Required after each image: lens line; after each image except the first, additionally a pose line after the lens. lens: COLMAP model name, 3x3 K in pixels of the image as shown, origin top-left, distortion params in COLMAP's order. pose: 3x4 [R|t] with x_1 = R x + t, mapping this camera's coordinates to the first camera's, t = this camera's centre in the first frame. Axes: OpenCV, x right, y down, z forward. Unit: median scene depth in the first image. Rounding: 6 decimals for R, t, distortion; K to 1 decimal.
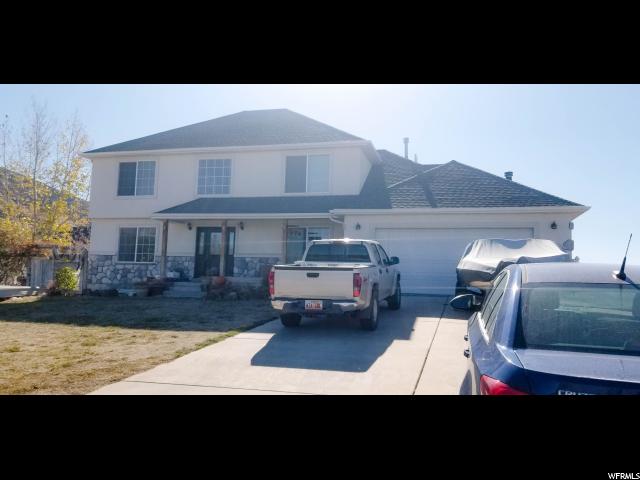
lens RADIAL K [[487.9, 0, 320.0], [0, 487.9, 240.0], [0, 0, 1]] dist [0.039523, -0.100689]
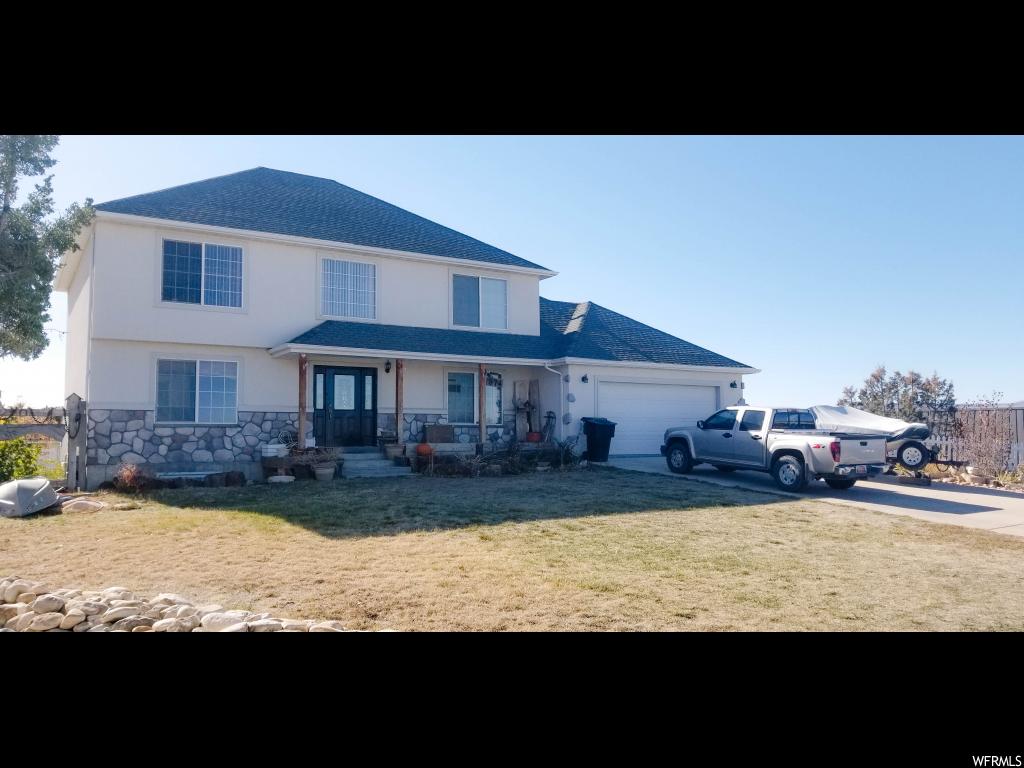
lens RADIAL K [[780.7, 0, 512.0], [0, 780.7, 384.0], [0, 0, 1]] dist [0.039523, -0.100689]
pose [[0.699039, 0.018446, 0.714846, -0.768953], [-0.038797, 0.999173, 0.012157, -0.024186], [-0.714030, -0.036232, 0.699177, 0.115482]]
